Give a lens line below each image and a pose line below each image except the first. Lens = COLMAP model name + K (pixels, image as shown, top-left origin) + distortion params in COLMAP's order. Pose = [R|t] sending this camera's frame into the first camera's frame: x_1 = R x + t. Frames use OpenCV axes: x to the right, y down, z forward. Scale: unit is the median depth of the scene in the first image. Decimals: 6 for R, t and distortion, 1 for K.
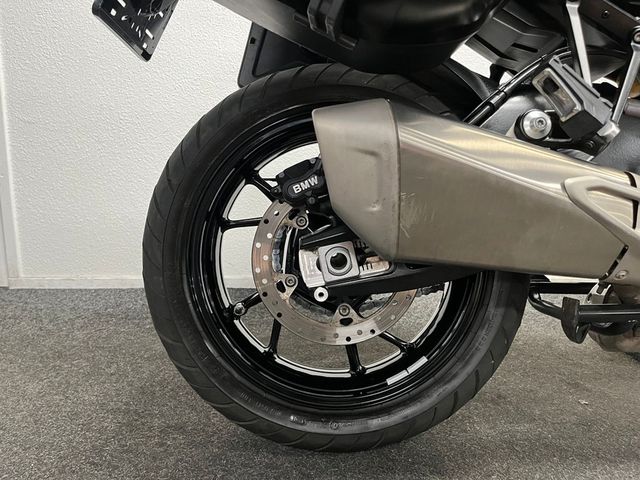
lens RADIAL K [[486.7, 0, 320.0], [0, 486.7, 240.0], [0, 0, 1]] dist [0.049383, -0.000834]
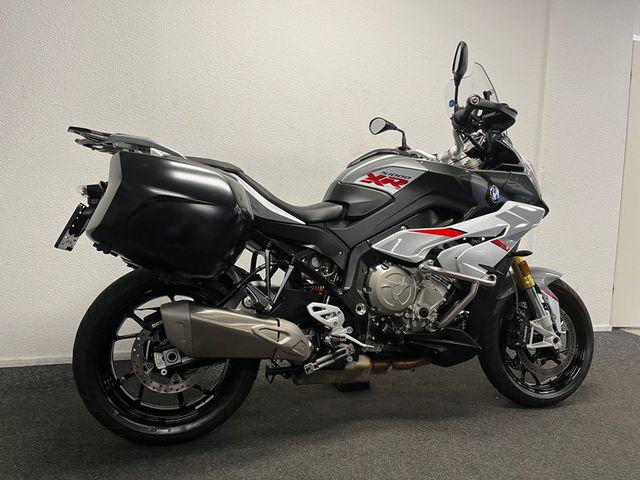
lens RADIAL K [[488.9, 0, 320.0], [0, 488.9, 240.0], [0, 0, 1]] dist [0.058839, -0.088549]
pose [[0.960191, 0.003030, 0.279330, 0.053233], [0.022161, 0.995963, -0.086983, -0.267741], [-0.278466, 0.089710, 0.956247, -1.380944]]
